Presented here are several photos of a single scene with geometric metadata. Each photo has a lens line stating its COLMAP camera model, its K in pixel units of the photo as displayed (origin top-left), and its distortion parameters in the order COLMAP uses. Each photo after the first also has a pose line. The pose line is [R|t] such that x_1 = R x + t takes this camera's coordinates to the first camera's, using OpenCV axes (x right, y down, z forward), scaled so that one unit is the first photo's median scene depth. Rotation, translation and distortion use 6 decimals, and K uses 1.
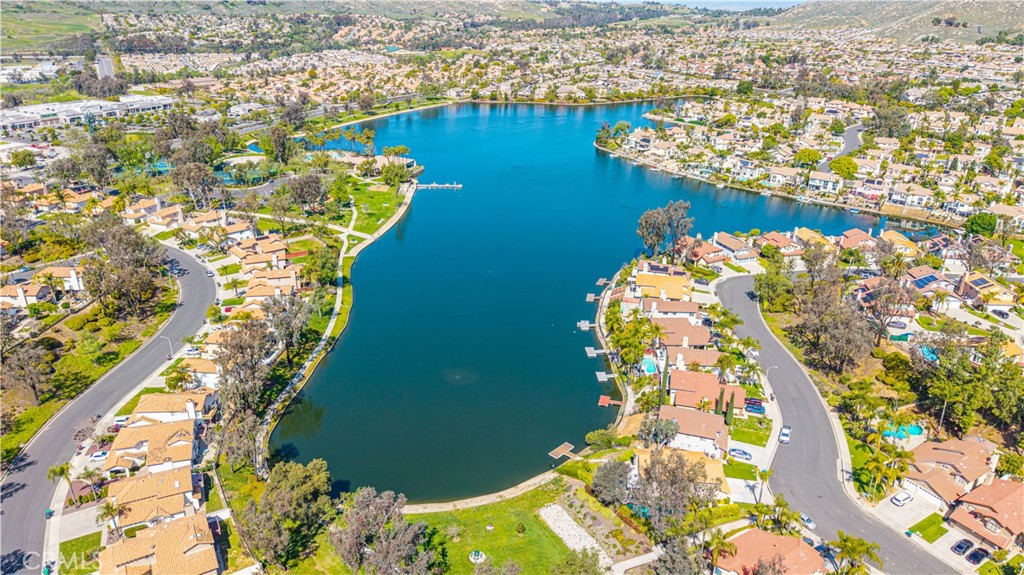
lens RADIAL K [[688.4, 0, 510.2], [0, 688.4, 297.3], [0, 0, 1]] dist [0.026599, -0.030556]
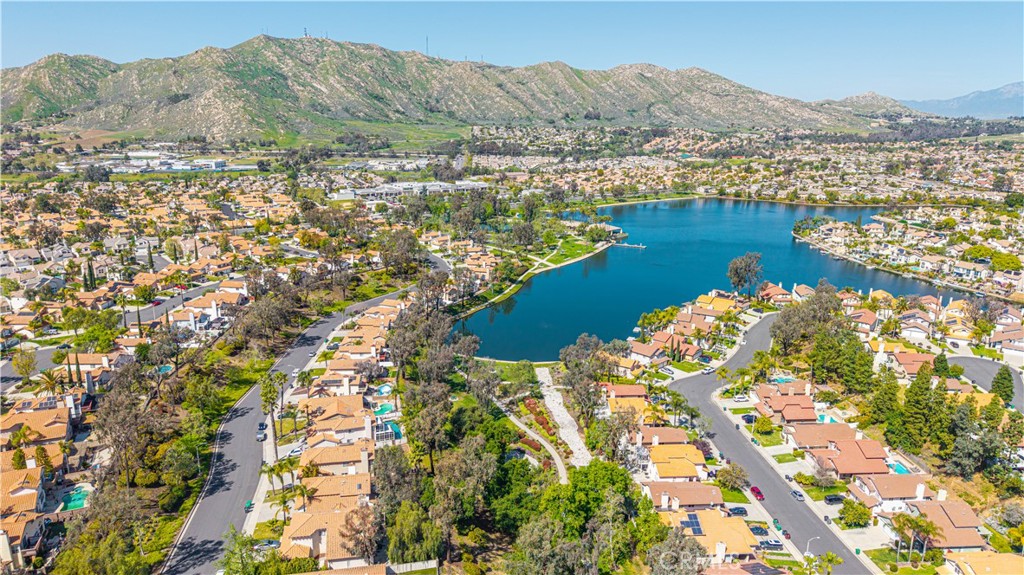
lens RADIAL K [[688.4, 0, 511.3], [0, 688.4, 283.3], [0, 0, 1]] dist [0.026599, -0.030556]
pose [[0.895021, 0.105513, -0.433364, 0.152450], [-0.176399, 0.976137, -0.126652, 0.065179], [0.409659, 0.189801, 0.892275, -0.150344]]
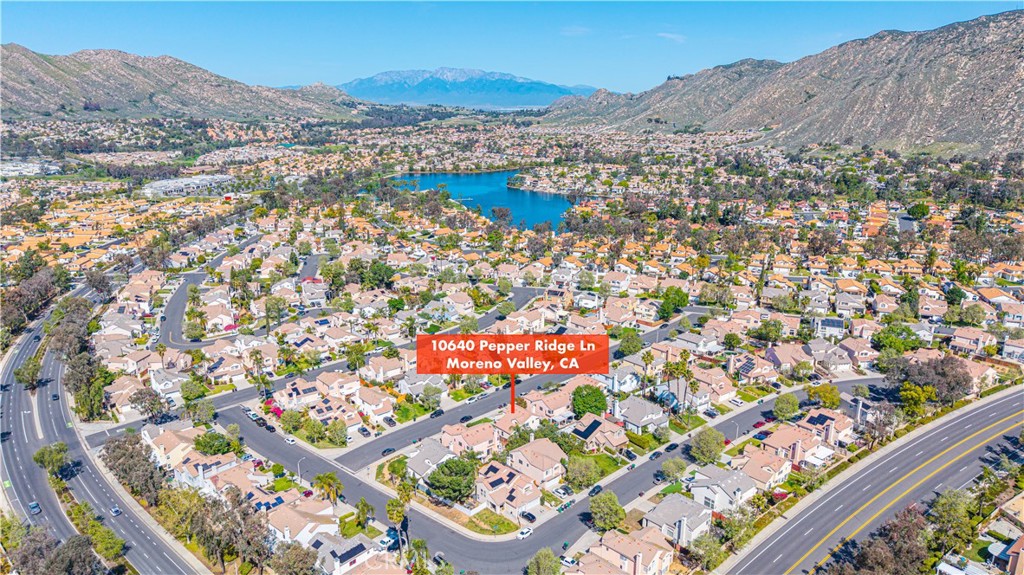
lens RADIAL K [[688.4, 0, 504.8], [0, 688.4, 285.8], [0, 0, 1]] dist [0.026599, -0.030556]
pose [[0.949938, -0.085400, 0.300542, -0.365124], [0.127060, 0.984377, -0.121893, 0.219884], [-0.285437, 0.153977, 0.945948, -0.605310]]
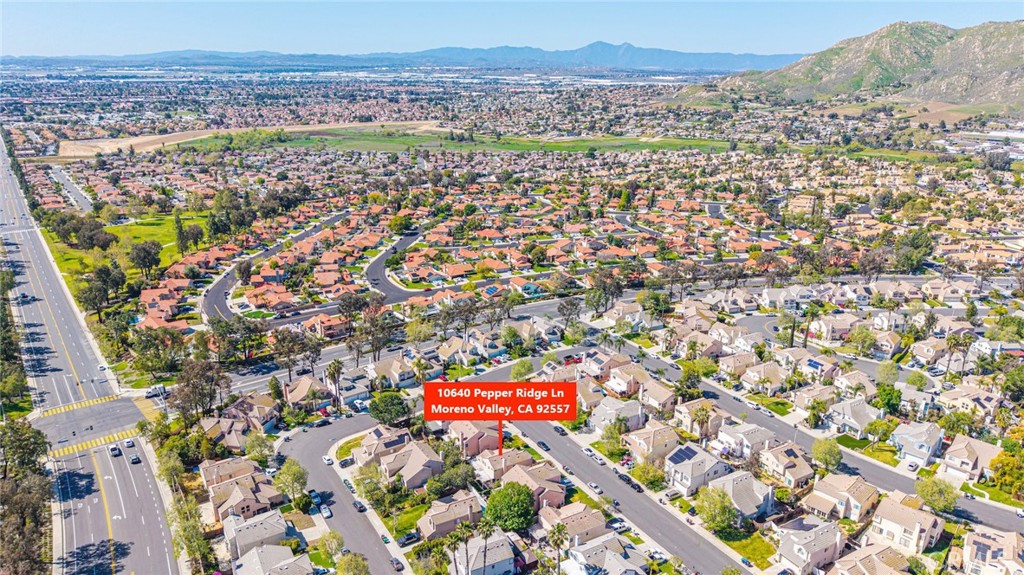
lens RADIAL K [[688.4, 0, 513.3], [0, 688.4, 289.5], [0, 0, 1]] dist [0.026599, -0.030556]
pose [[0.132510, 0.296877, -0.945677, -0.025876], [-0.396369, 0.890353, 0.223970, 0.117271], [0.908478, 0.345159, 0.235653, -0.382720]]
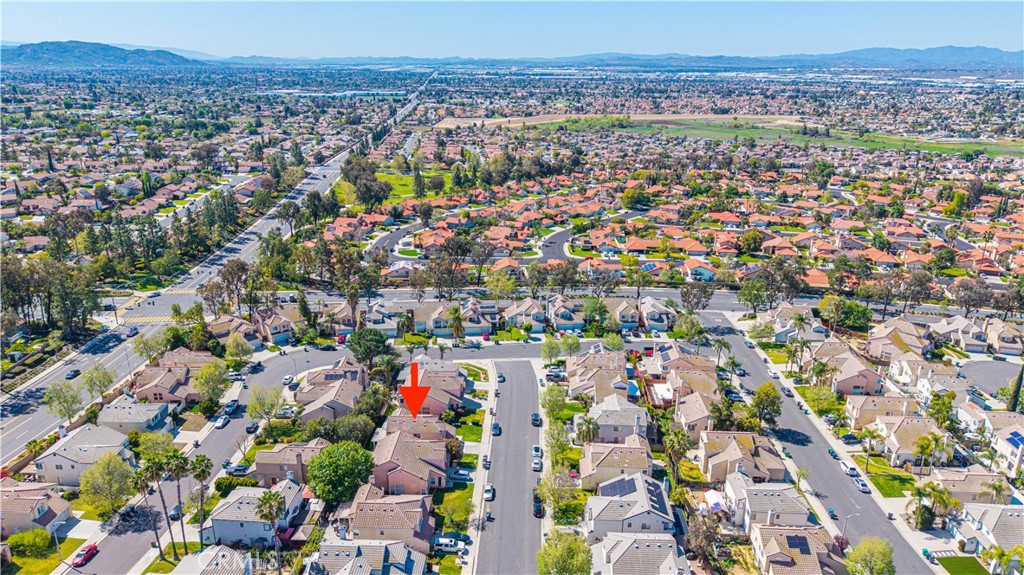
lens RADIAL K [[688.4, 0, 509.9], [0, 688.4, 282.1], [0, 0, 1]] dist [0.026599, -0.030556]
pose [[-0.407678, 0.260540, -0.875167, -0.097680], [-0.375737, 0.825665, 0.420832, 0.098015], [0.832238, 0.500397, -0.238711, -0.241359]]
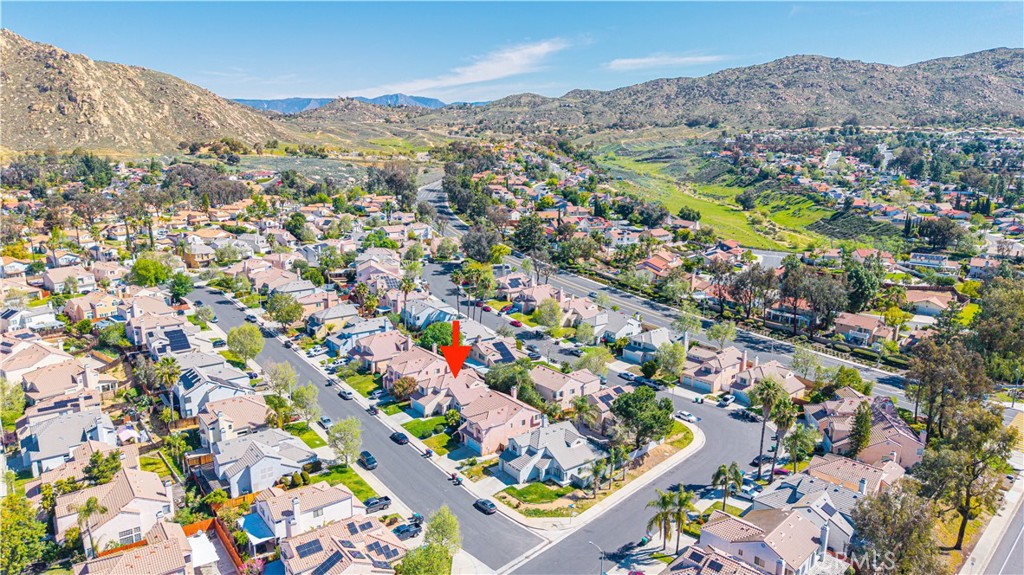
lens RADIAL K [[688.4, 0, 518.6], [0, 688.4, 277.5], [0, 0, 1]] dist [0.026599, -0.030556]
pose [[-0.264726, -0.211612, 0.940819, -0.479170], [0.367365, 0.879926, 0.301285, 0.150287], [-0.891607, 0.425382, -0.155201, -0.296371]]
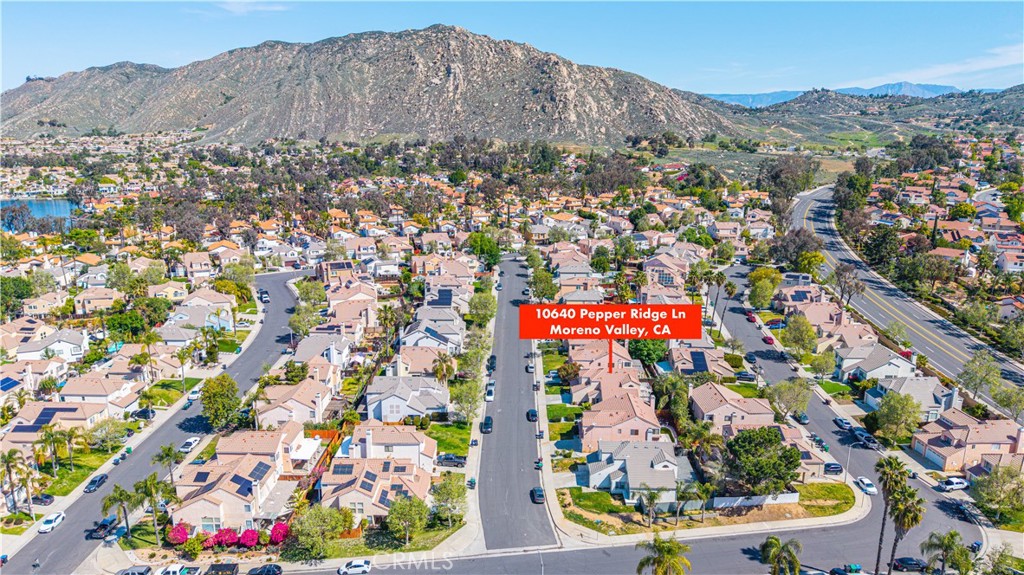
lens RADIAL K [[688.4, 0, 512.7], [0, 688.4, 289.9], [0, 0, 1]] dist [0.026599, -0.030556]
pose [[0.387086, -0.225127, 0.894138, -0.472604], [0.361772, 0.929056, 0.077302, 0.185510], [-0.848107, 0.293552, 0.441070, -0.376523]]
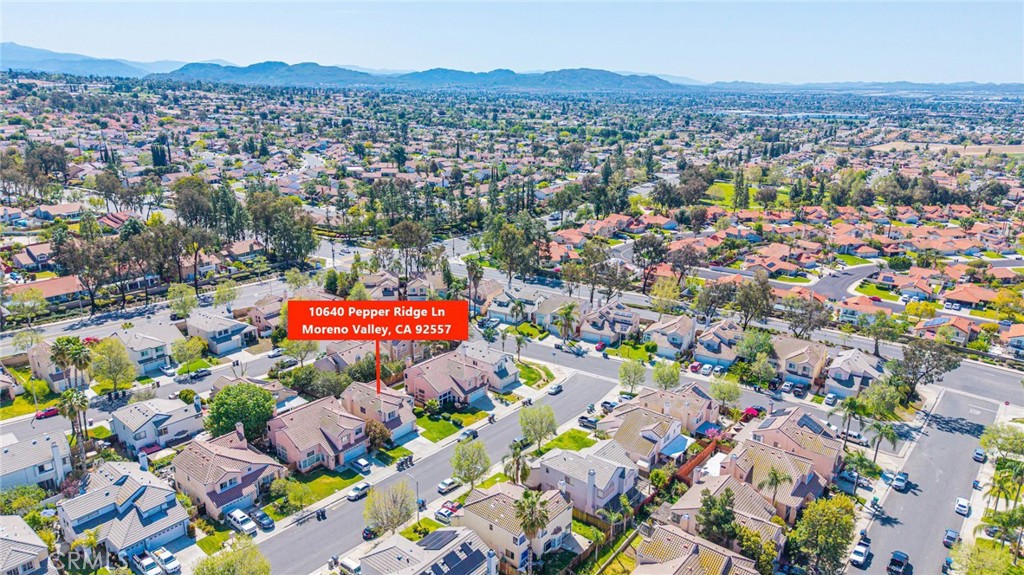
lens RADIAL K [[688.4, 0, 504.9], [0, 688.4, 290.6], [0, 0, 1]] dist [0.026599, -0.030556]
pose [[-0.875386, 0.115868, -0.469334, -0.212070], [-0.214597, 0.776814, 0.592037, 0.092713], [0.433184, 0.618979, -0.655147, -0.170966]]
